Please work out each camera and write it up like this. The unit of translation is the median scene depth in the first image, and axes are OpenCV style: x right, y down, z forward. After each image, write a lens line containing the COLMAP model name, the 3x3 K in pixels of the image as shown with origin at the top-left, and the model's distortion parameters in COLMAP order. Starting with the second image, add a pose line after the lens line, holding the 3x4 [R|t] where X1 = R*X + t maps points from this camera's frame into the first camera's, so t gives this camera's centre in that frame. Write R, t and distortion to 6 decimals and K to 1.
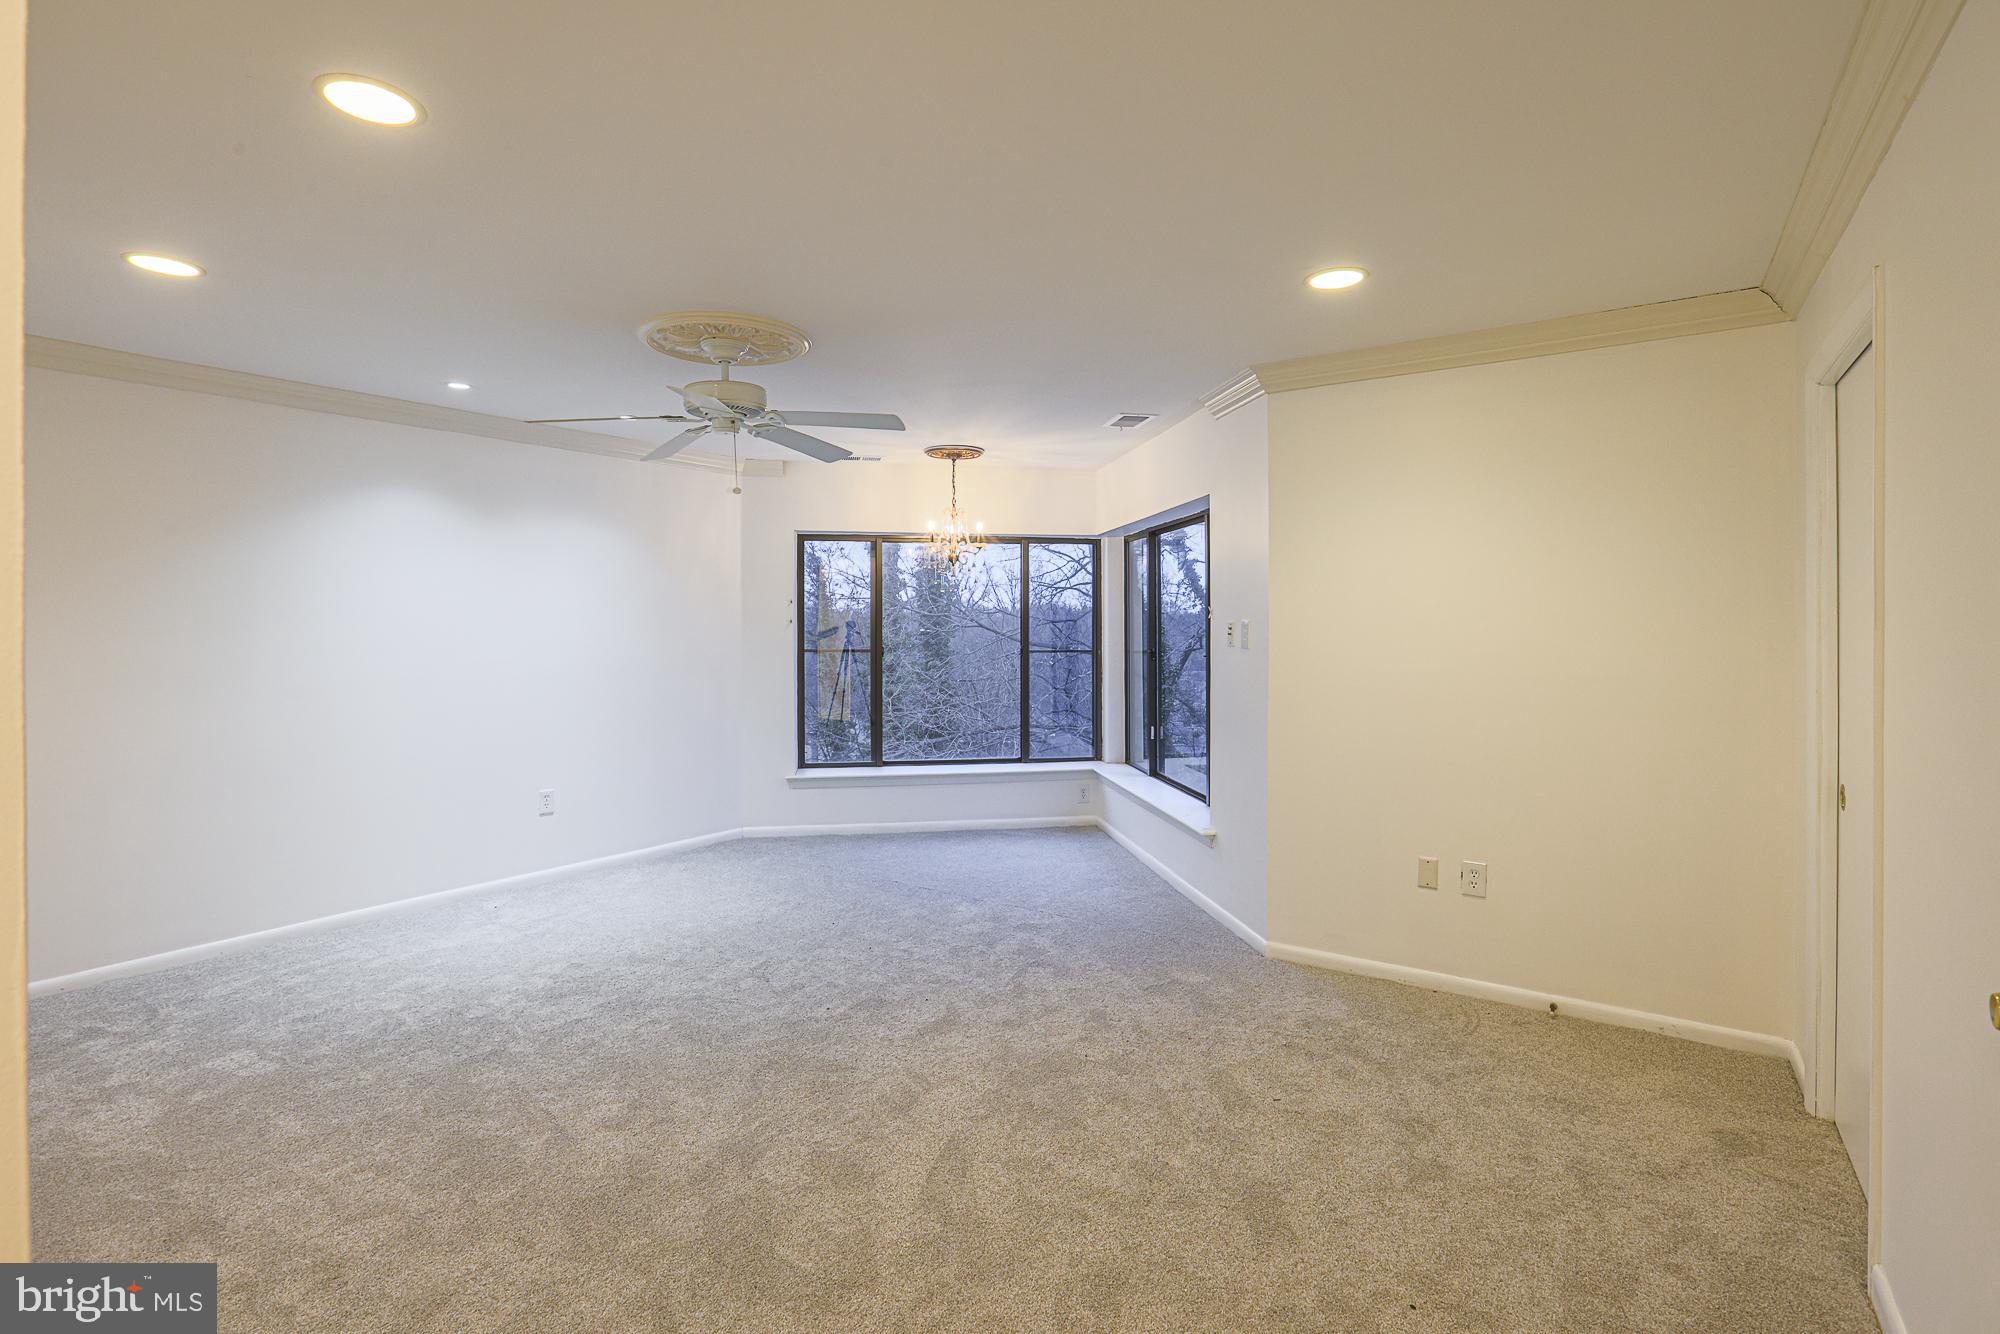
lens RADIAL K [[931.9, 0, 997.2], [0, 931.9, 641.2], [0, 0, 1]] dist [-0.048357, 0.016419]
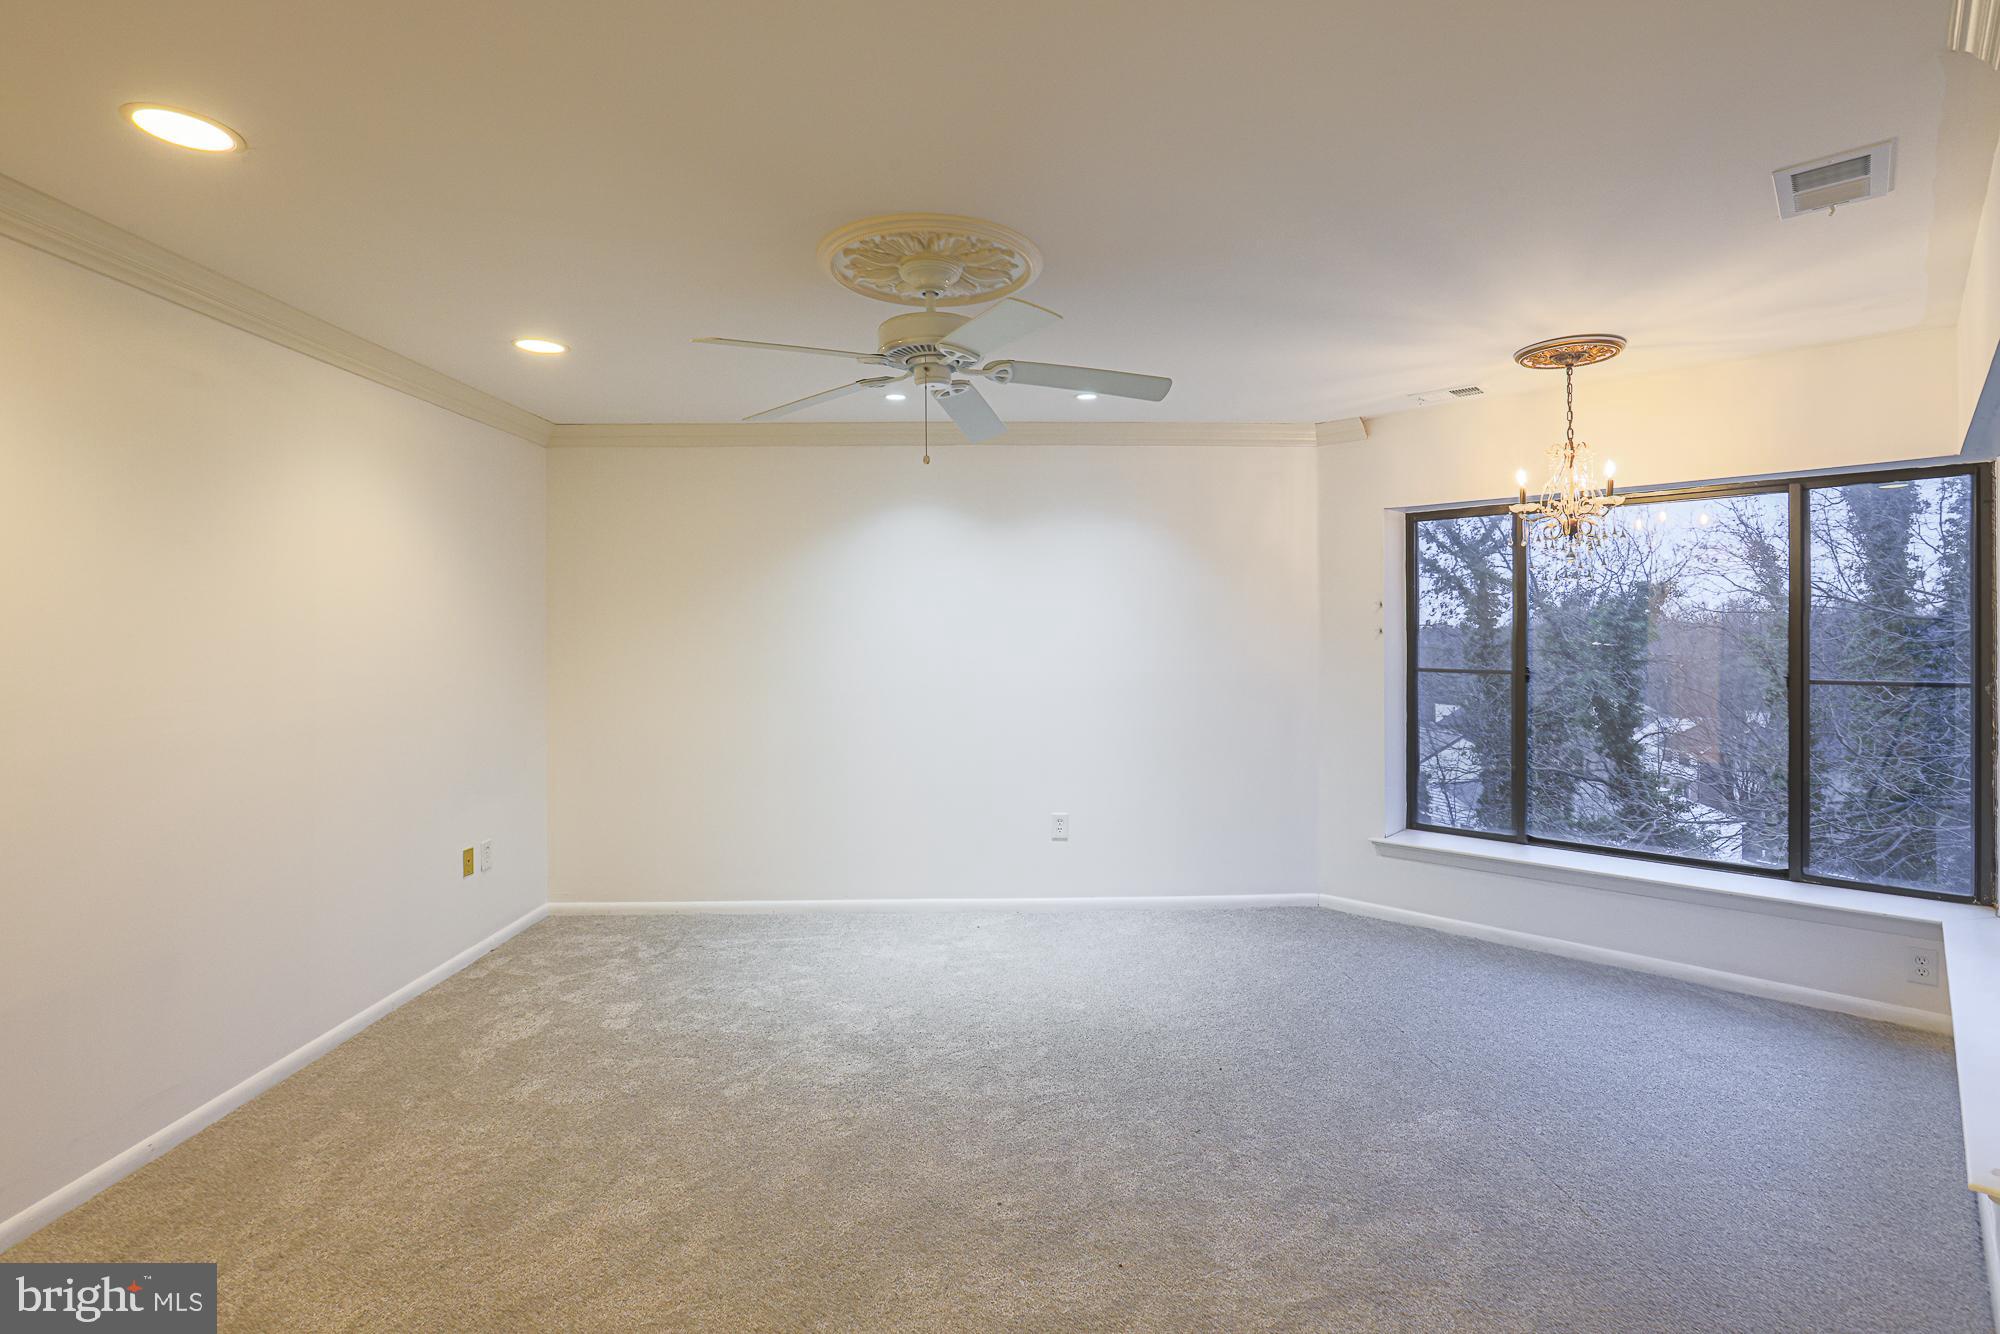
lens RADIAL K [[927.6, 0, 1037.8], [0, 927.6, 635.8], [0, 0, 1]] dist [-0.058469, 0.022972]
pose [[0.601327, -0.002797, -0.798998, 0.282834], [-0.009585, 0.999897, -0.010714, -0.009507], [0.798945, 0.014101, 0.601238, 0.471611]]
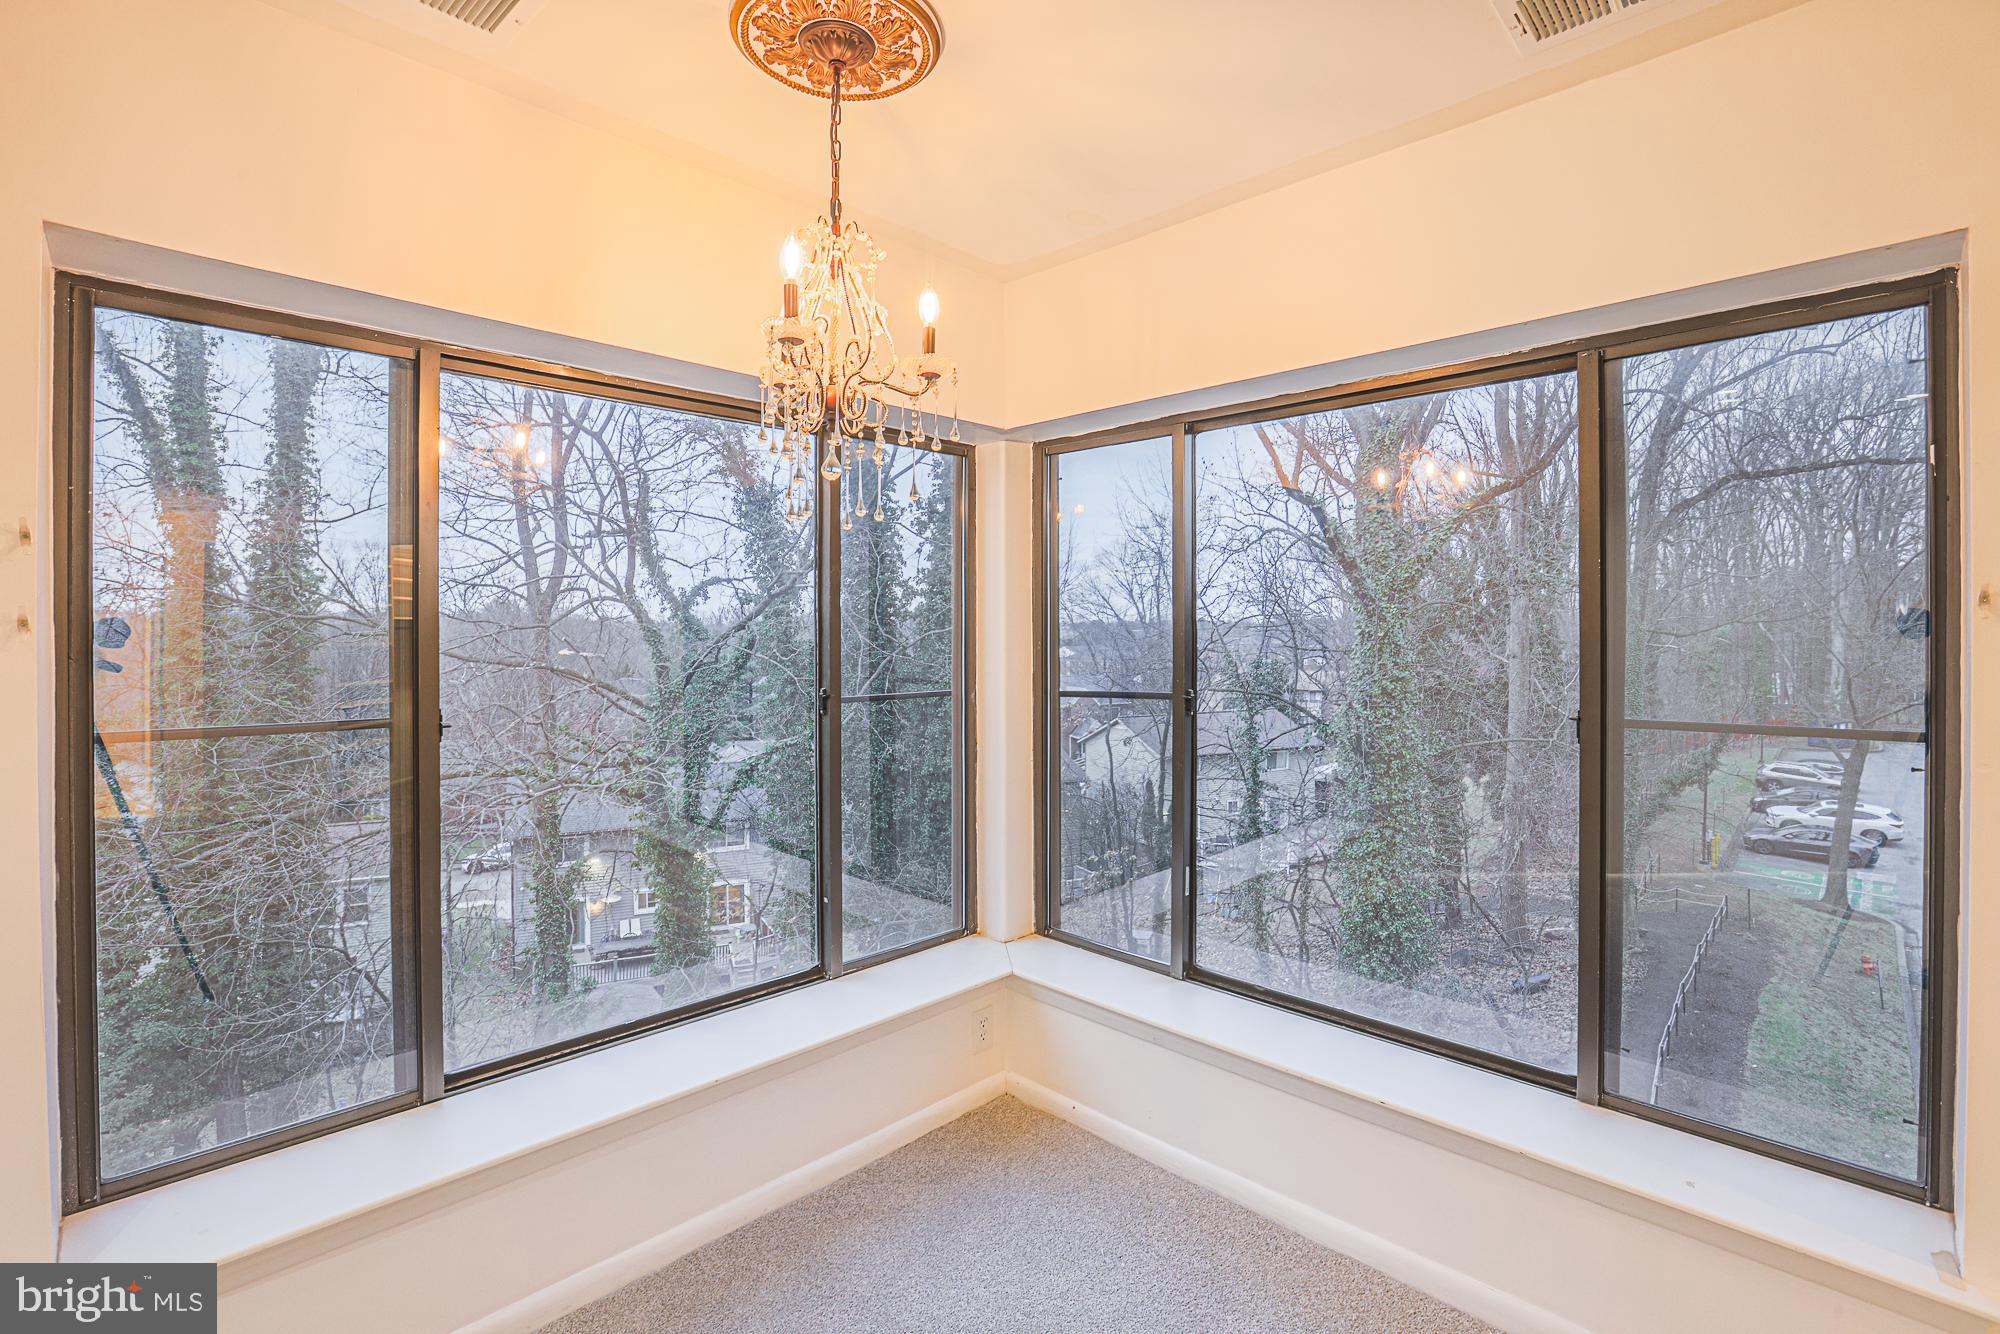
lens RADIAL K [[931.9, 0, 997.2], [0, 931.9, 641.2], [0, 0, 1]] dist [-0.048357, 0.016419]
pose [[0.811481, -0.004113, 0.584364, -0.221325], [0.008935, 0.999946, -0.005370, -0.018282], [-0.584311, 0.009579, 0.811474, 0.960263]]
